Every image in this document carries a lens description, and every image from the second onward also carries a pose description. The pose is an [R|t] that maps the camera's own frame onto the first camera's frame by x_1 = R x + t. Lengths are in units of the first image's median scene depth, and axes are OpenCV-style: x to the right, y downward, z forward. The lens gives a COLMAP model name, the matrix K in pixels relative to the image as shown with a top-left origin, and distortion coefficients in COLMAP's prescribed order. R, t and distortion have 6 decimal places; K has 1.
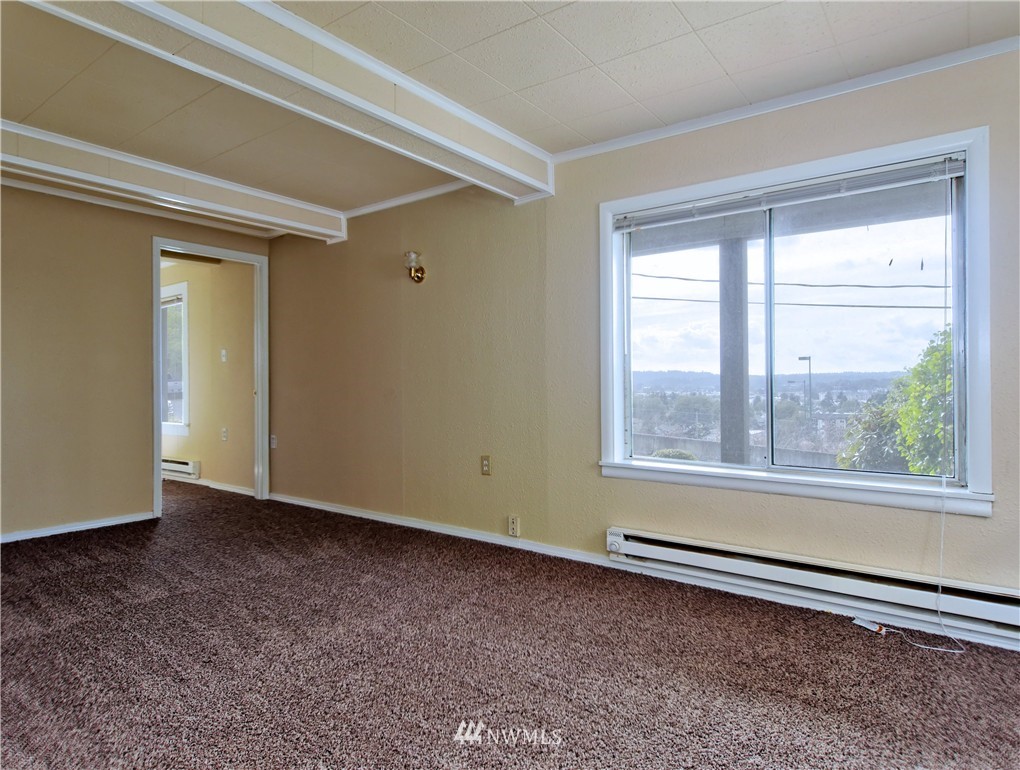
lens RADIAL K [[590.2, 0, 511.4], [0, 590.2, 375.7], [0, 0, 1]] dist [-0.006689, 0.000564]
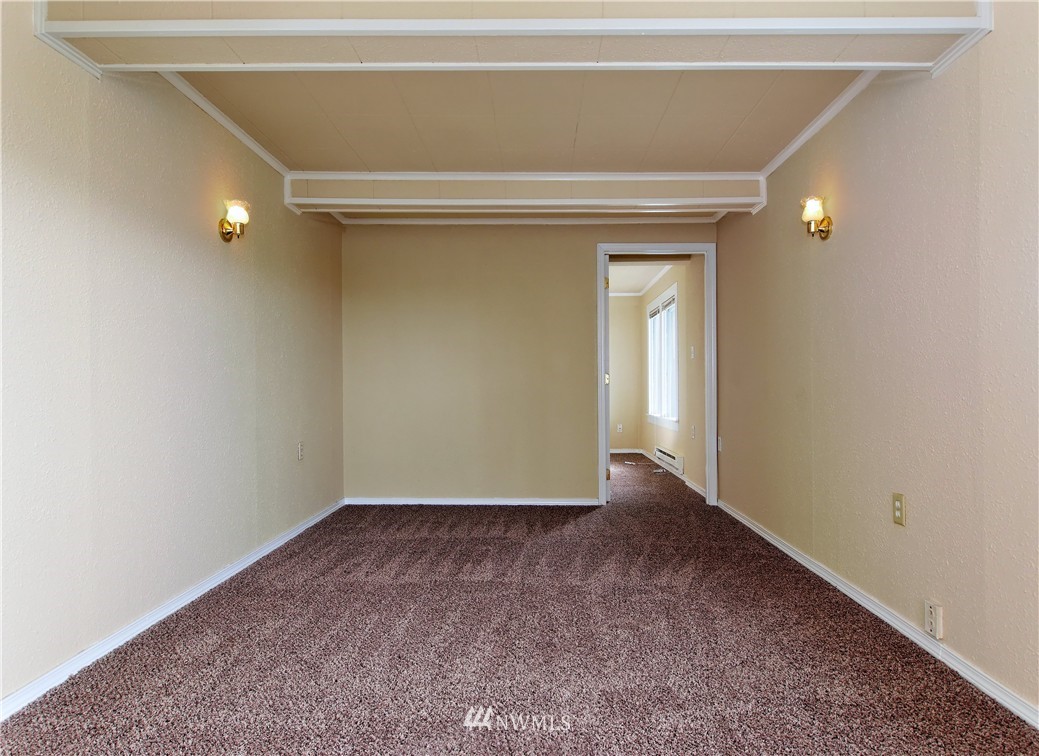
lens RADIAL K [[593.5, 0, 520.8], [0, 593.5, 382.7], [0, 0, 1]] dist [0.001870, 0.000039]
pose [[0.602004, 0.001395, -0.798492, 0.222338], [0.011976, 0.999870, 0.010775, 0.004938], [0.798403, -0.016049, 0.601909, 0.296867]]
